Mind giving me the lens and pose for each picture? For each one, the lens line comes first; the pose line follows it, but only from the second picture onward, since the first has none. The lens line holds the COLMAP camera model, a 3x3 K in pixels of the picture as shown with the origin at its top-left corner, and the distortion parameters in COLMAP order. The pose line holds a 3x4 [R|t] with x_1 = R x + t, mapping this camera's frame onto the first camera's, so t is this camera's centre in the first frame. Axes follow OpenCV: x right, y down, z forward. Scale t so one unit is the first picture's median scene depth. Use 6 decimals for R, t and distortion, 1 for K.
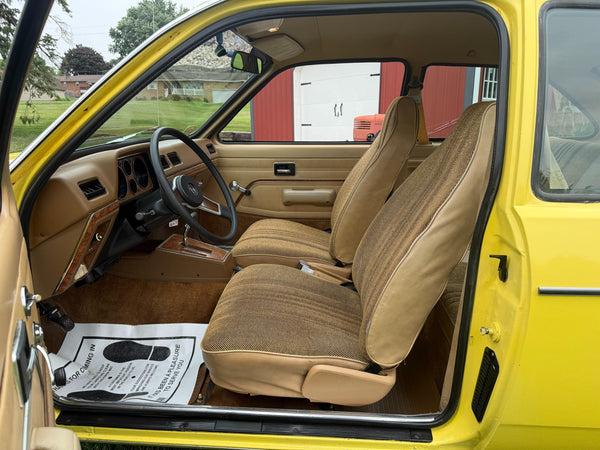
lens RADIAL K [[421.8, 0, 299.2], [0, 421.8, 224.2], [0, 0, 1]] dist [0.034307, -0.040364]
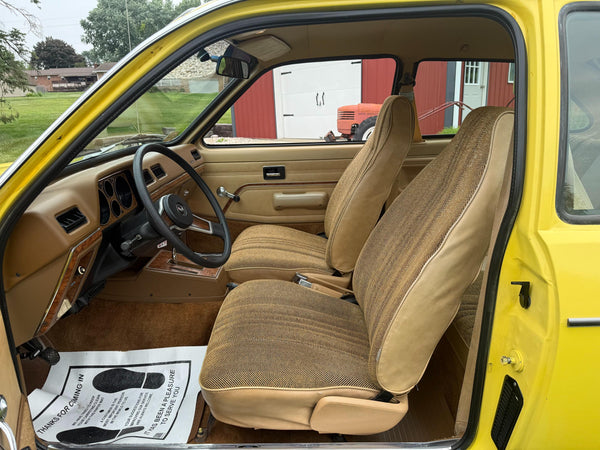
lens RADIAL K [[421.8, 0, 299.2], [0, 421.8, 224.2], [0, 0, 1]] dist [0.034307, -0.040364]
pose [[0.998512, -0.041299, 0.035620, -0.023168], [0.040286, 0.998777, 0.028678, -0.054301], [-0.036760, -0.027200, 0.998954, 0.051135]]
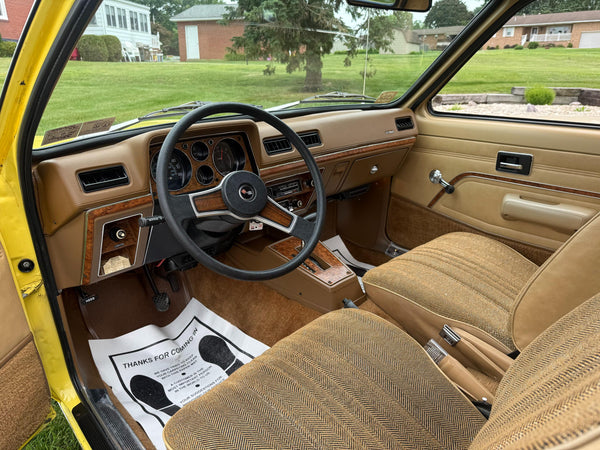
lens RADIAL K [[422.8, 0, 293.0], [0, 422.8, 221.6], [0, 0, 1]] dist [0.028866, -0.033665]
pose [[0.718159, 0.224733, -0.658591, 0.233341], [-0.159492, 0.974380, 0.158573, -0.130744], [0.677355, -0.008840, 0.735603, 0.435693]]
